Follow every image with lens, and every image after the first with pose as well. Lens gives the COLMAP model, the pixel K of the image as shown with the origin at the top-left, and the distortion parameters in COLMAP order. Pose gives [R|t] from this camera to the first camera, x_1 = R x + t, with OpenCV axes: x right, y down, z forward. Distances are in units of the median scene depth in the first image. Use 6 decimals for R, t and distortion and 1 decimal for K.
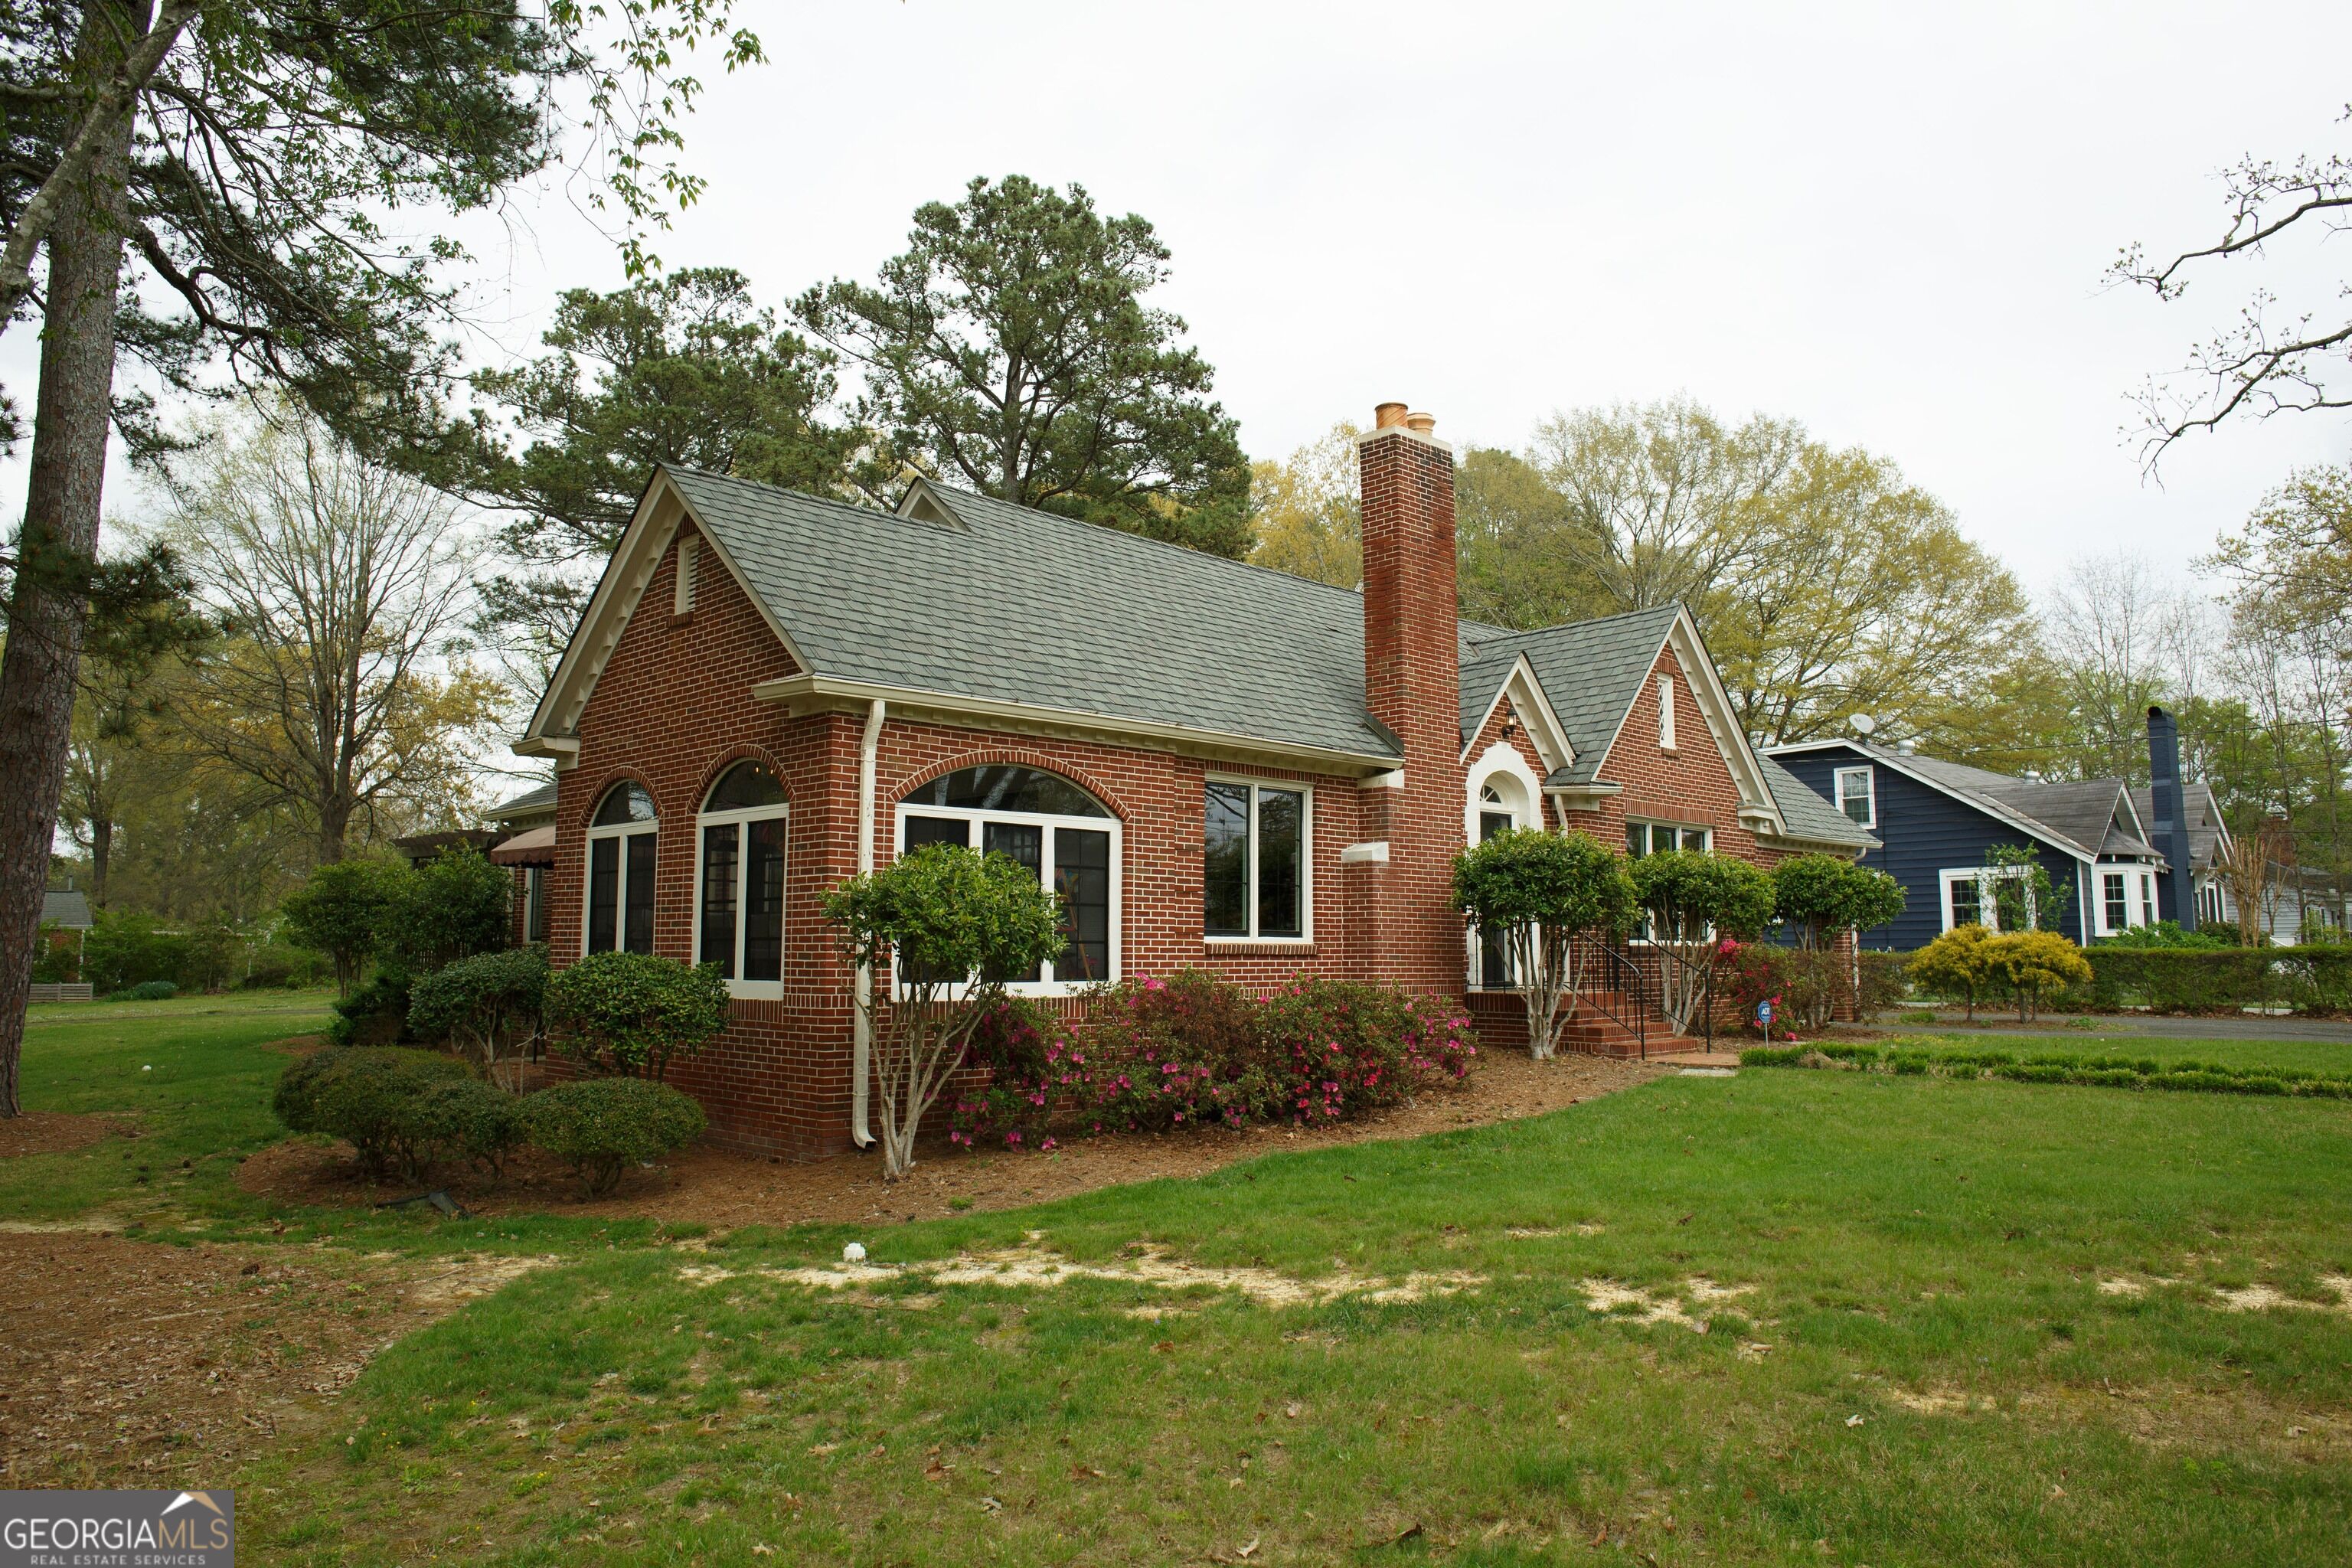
lens RADIAL K [[1577.8, 0, 1179.3], [0, 1577.8, 782.0], [0, 0, 1]] dist [0.006280, 0.000330]
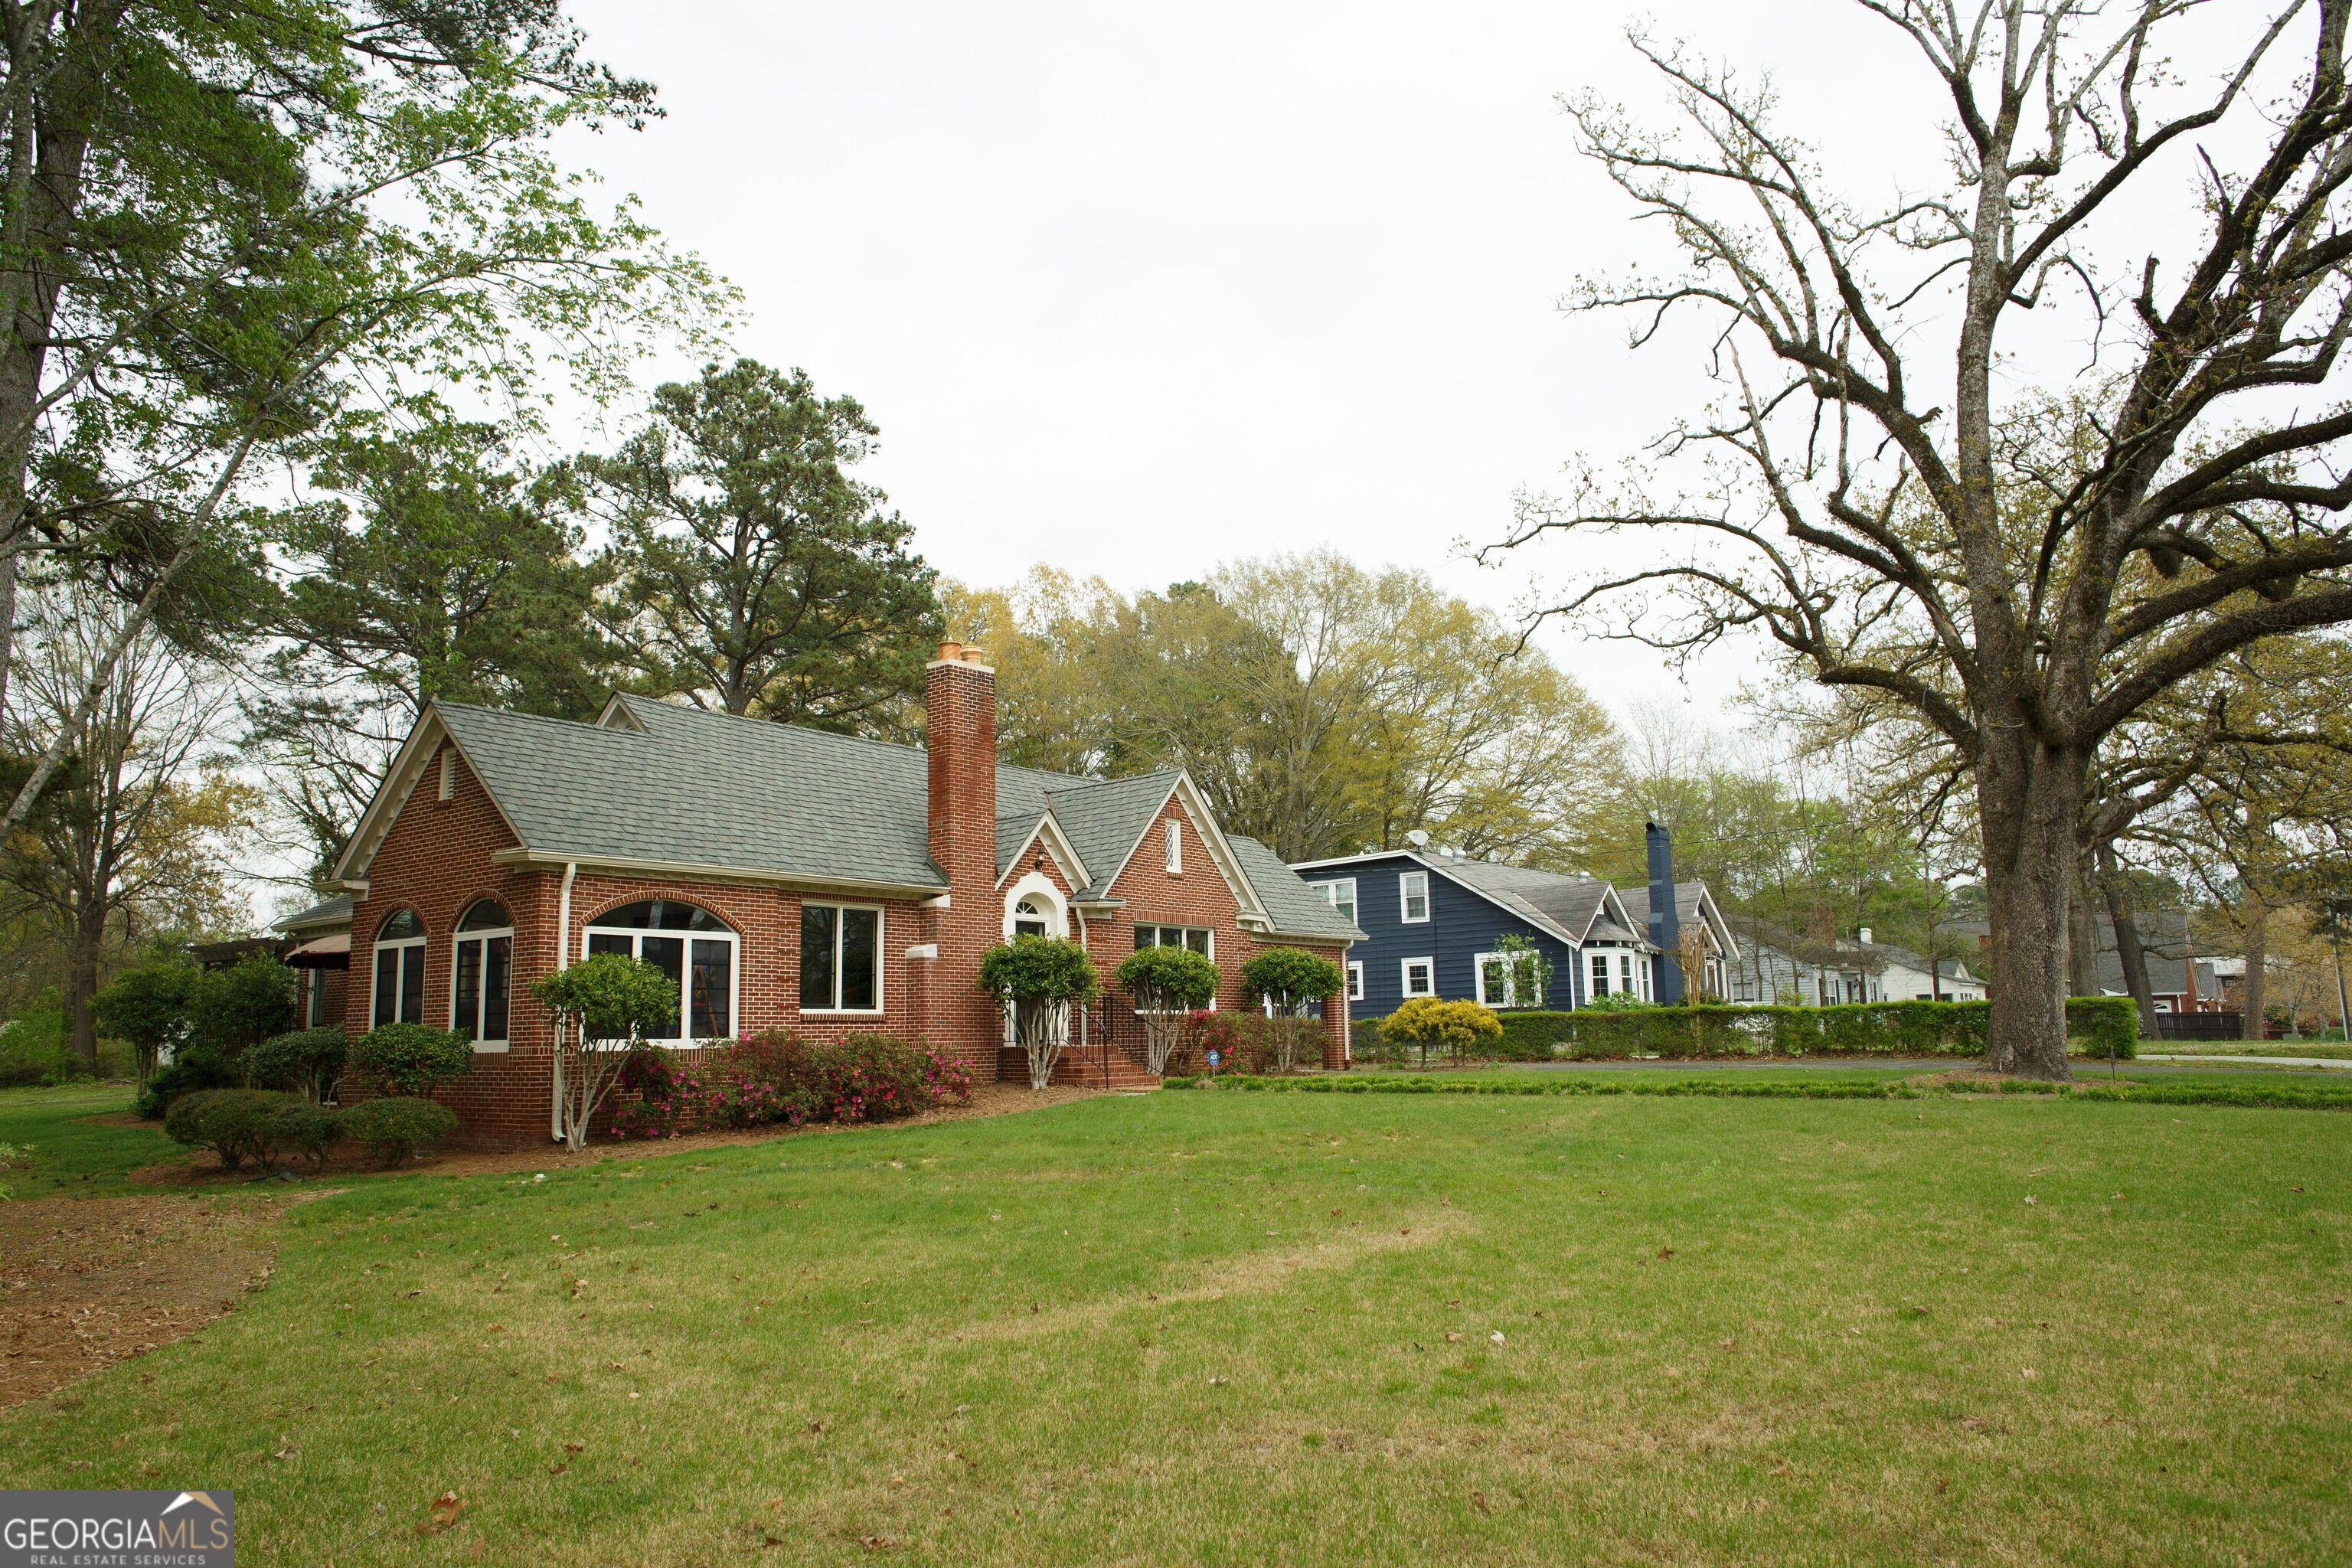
lens RADIAL K [[1593.2, 0, 1116.9], [0, 1593.2, 800.3], [0, 0, 1]] dist [-0.007770, 0.065928]
pose [[0.995165, -0.003198, 0.098161, 0.115940], [0.007393, 0.999073, -0.042404, -0.024194], [-0.097934, 0.042925, 0.994267, -0.382658]]
